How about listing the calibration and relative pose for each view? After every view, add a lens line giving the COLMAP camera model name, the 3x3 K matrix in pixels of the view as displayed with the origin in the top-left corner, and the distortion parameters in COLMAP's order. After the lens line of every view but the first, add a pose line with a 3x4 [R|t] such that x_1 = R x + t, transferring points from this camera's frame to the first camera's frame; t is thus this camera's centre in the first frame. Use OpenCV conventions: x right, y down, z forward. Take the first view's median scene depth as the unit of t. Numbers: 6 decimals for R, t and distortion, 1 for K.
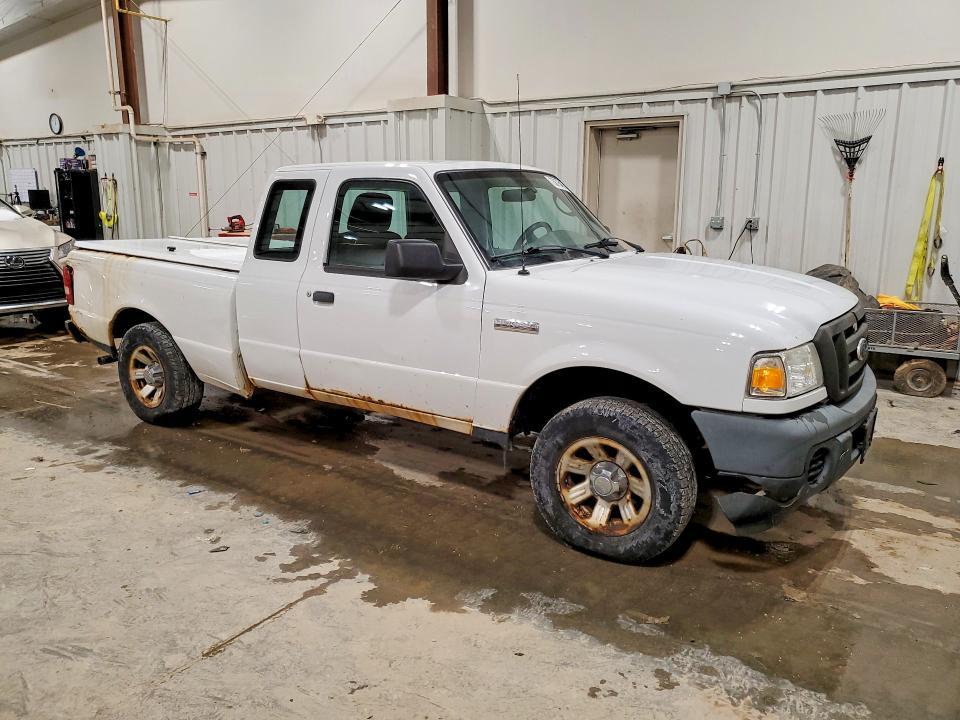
lens RADIAL K [[743.1, 0, 475.8], [0, 743.1, 354.3], [0, 0, 1]] dist [0.007582, 0.014266]
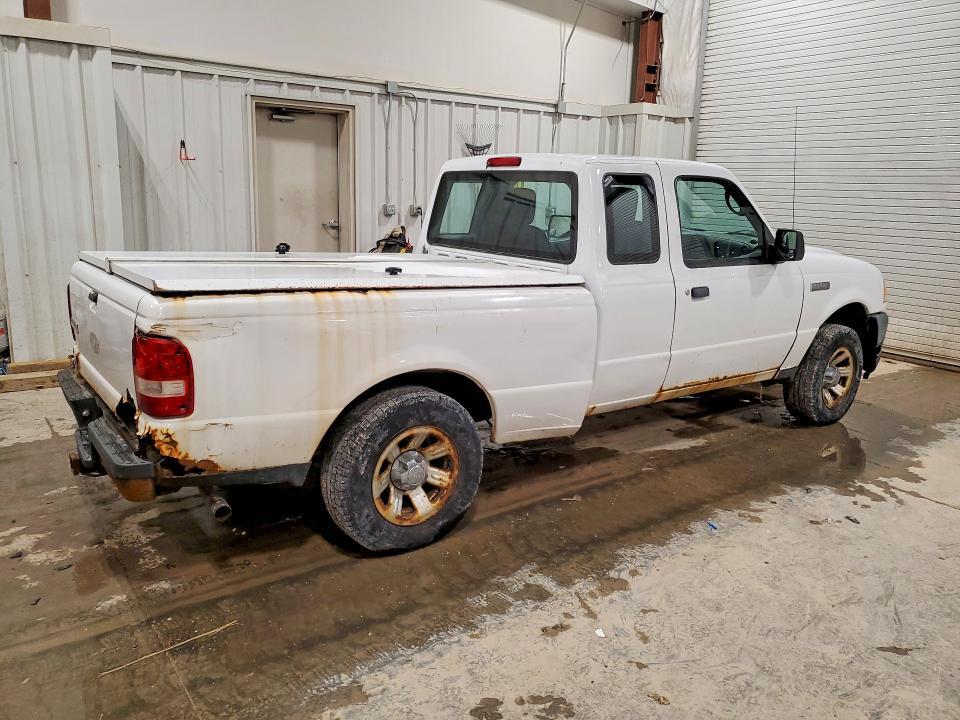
lens RADIAL K [[743.1, 0, 477.3], [0, 743.1, 360.0], [0, 0, 1]] dist [0.007582, 0.014266]
pose [[0.326151, -0.205385, 0.922736, -1.158645], [0.171239, 0.972800, 0.156003, -0.181524], [-0.929679, 0.107128, 0.352450, 0.856300]]
